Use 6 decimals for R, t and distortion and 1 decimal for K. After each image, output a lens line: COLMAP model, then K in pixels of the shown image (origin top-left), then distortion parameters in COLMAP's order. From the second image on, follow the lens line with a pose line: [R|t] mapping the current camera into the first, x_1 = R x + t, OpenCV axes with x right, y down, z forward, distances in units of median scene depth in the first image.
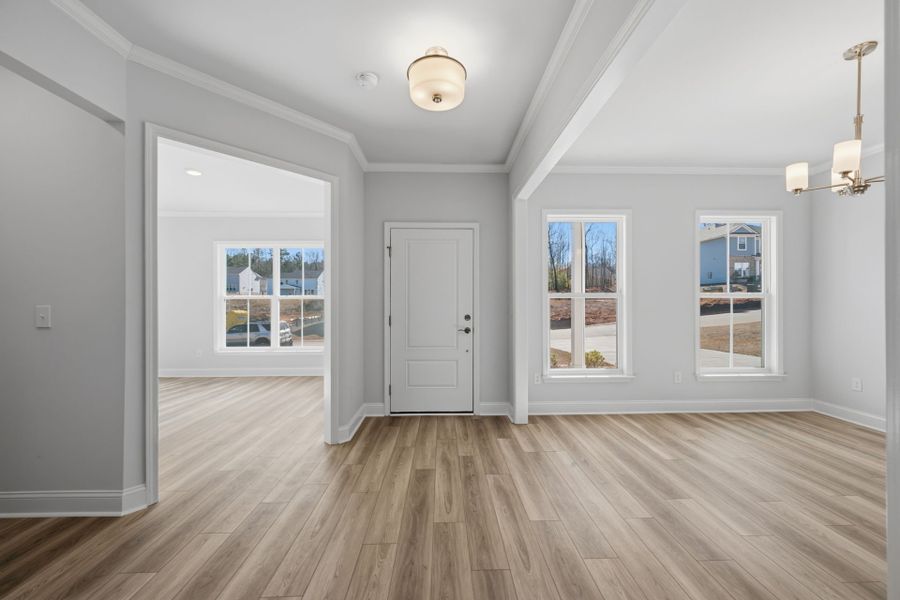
lens RADIAL K [[355.9, 0, 458.1], [0, 355.9, 301.4], [0, 0, 1]] dist [0.005922, 0.000197]
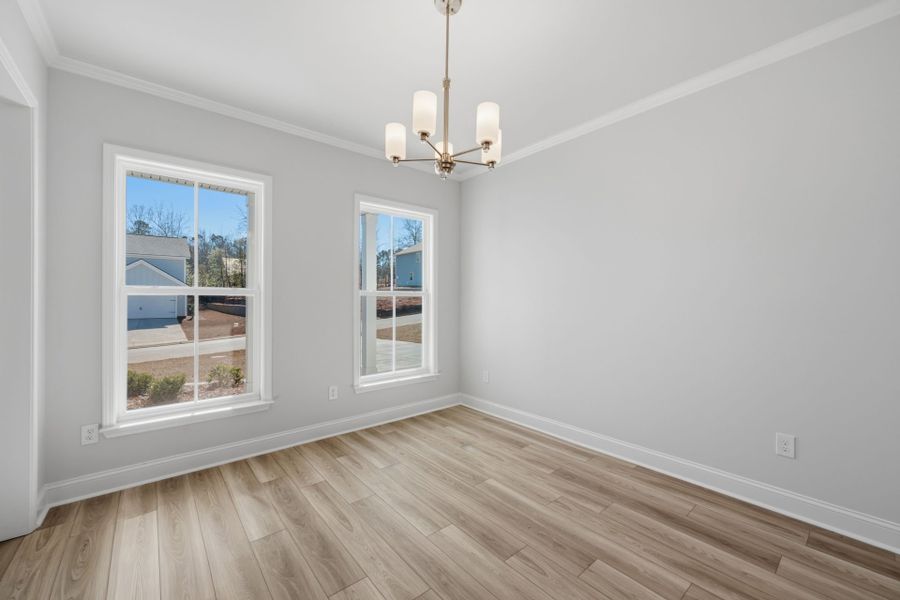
lens RADIAL K [[355.9, 0, 456.4], [0, 355.9, 302.0], [0, 0, 1]] dist [0.005922, 0.000197]
pose [[0.790434, -0.002266, 0.612543, 0.351622], [-0.000945, 0.999987, 0.004919, -0.001056], [-0.612547, -0.004467, 0.790422, 0.185342]]
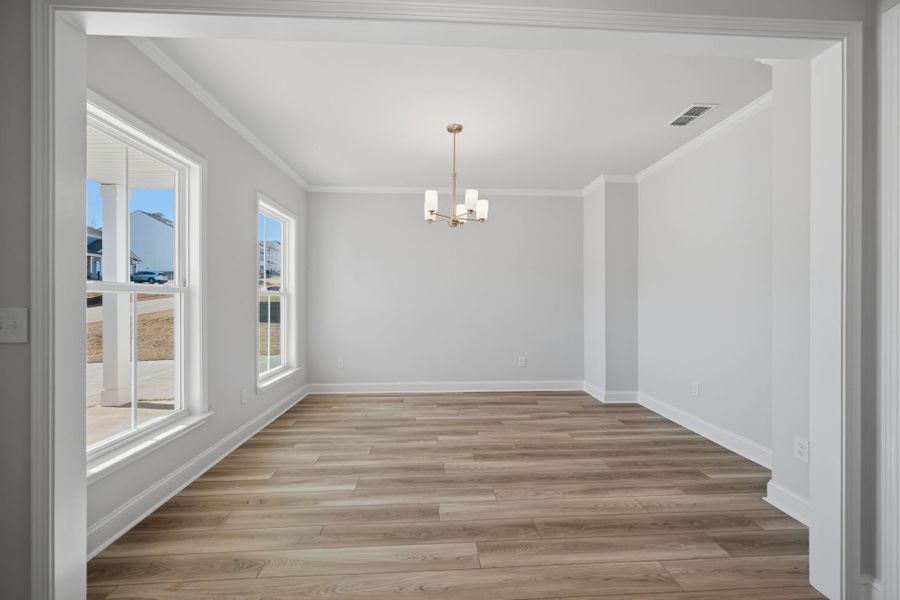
lens RADIAL K [[355.9, 0, 452.1], [0, 355.9, 301.8], [0, 0, 1]] dist [0.005922, 0.000197]
pose [[-0.018670, -0.006330, 0.999806, -0.188496], [-0.008386, 0.999946, 0.006174, -0.004990], [-0.999791, -0.008269, -0.018722, 0.577220]]
